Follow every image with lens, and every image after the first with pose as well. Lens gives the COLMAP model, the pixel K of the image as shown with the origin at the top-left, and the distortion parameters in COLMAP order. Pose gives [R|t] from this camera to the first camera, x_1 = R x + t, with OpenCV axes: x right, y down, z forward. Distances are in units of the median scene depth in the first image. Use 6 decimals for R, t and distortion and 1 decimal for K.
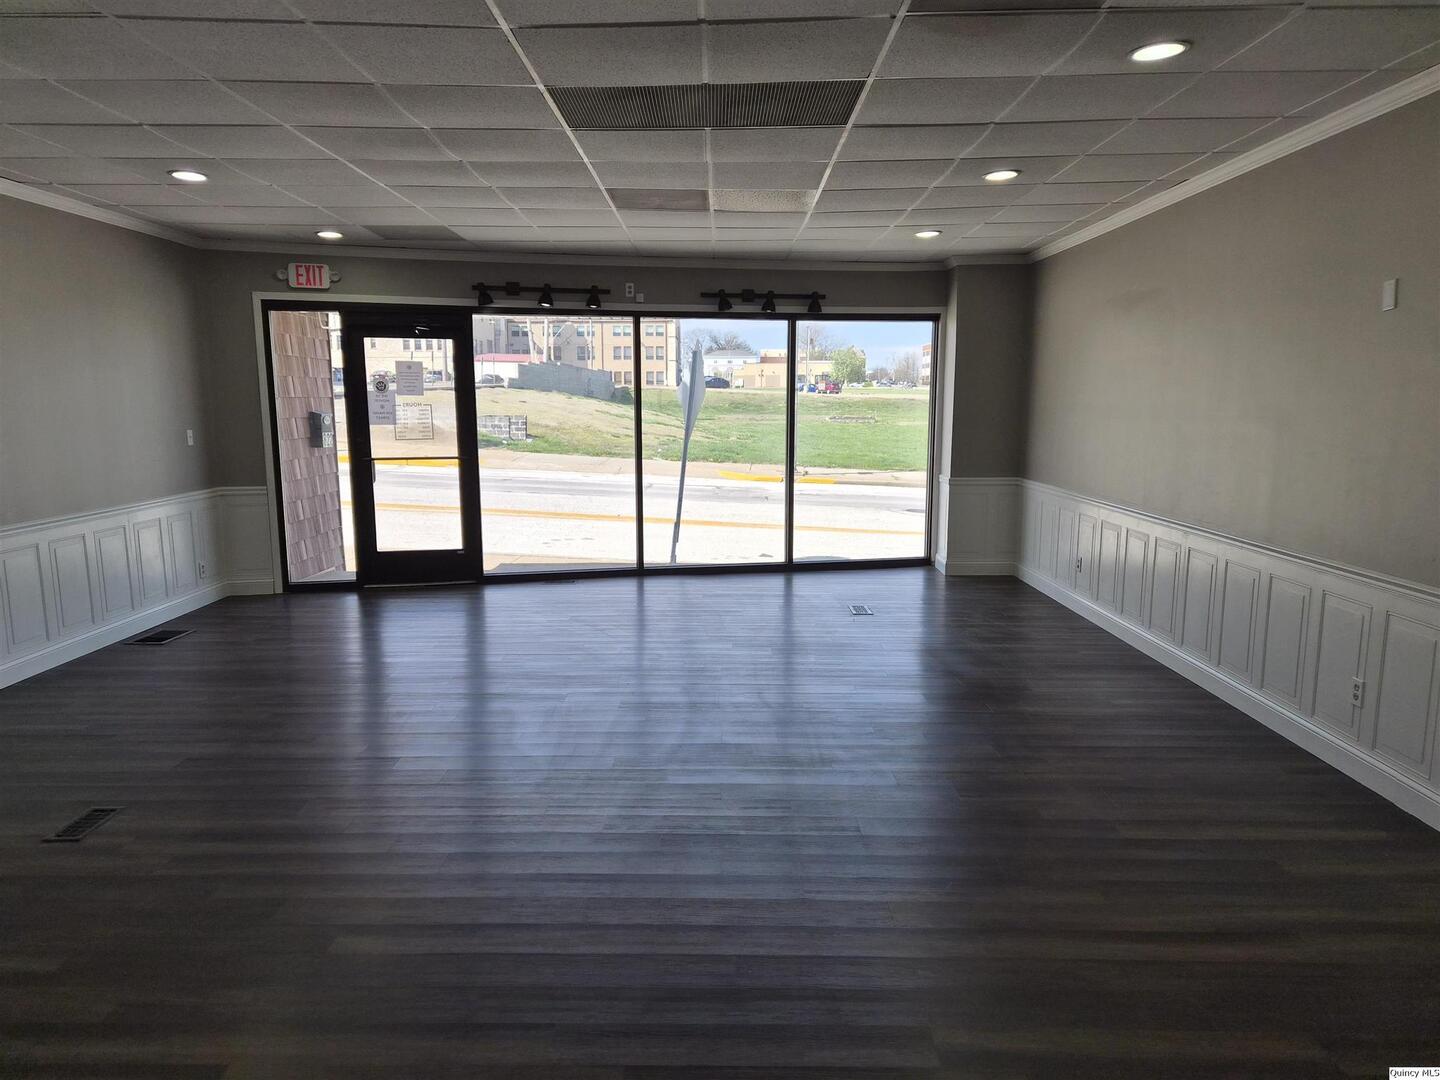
lens RADIAL K [[962.0, 0, 718.5], [0, 962.0, 544.6], [0, 0, 1]] dist [0.046071, -0.038765]
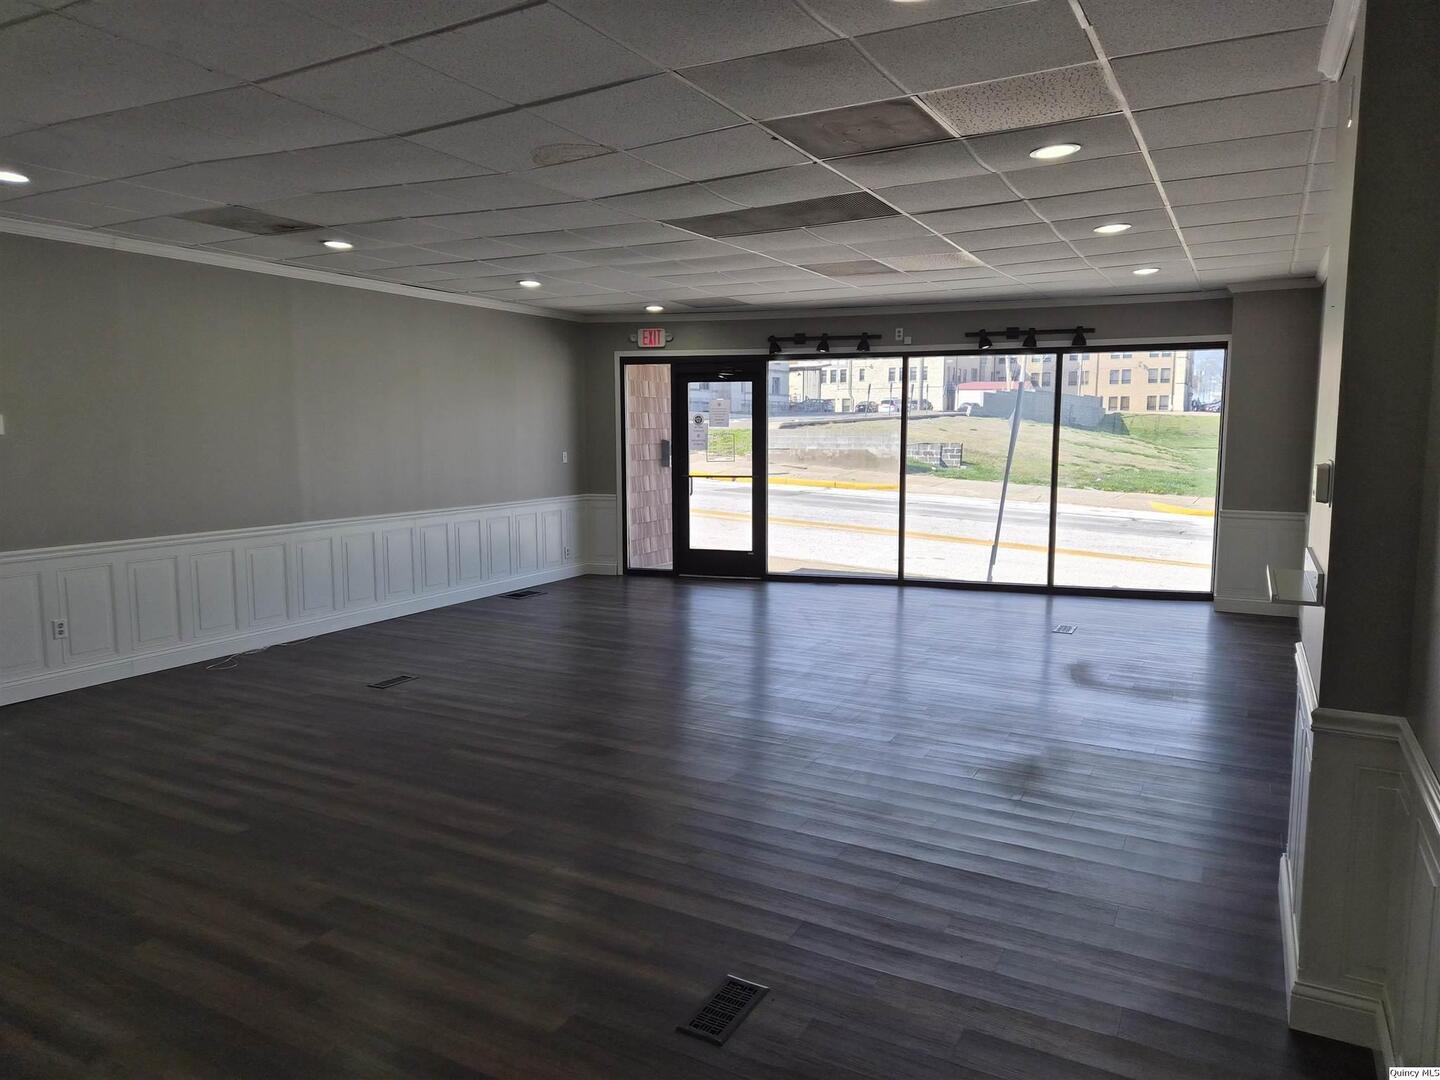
lens RADIAL K [[962.0, 0, 720.2], [0, 962.0, 537.0], [0, 0, 1]] dist [0.046071, -0.038765]
pose [[0.879889, 0.052813, -0.472235, 0.282847], [-0.069639, 0.997406, -0.018209, 0.012490], [0.470048, 0.048908, 0.881285, -0.100979]]
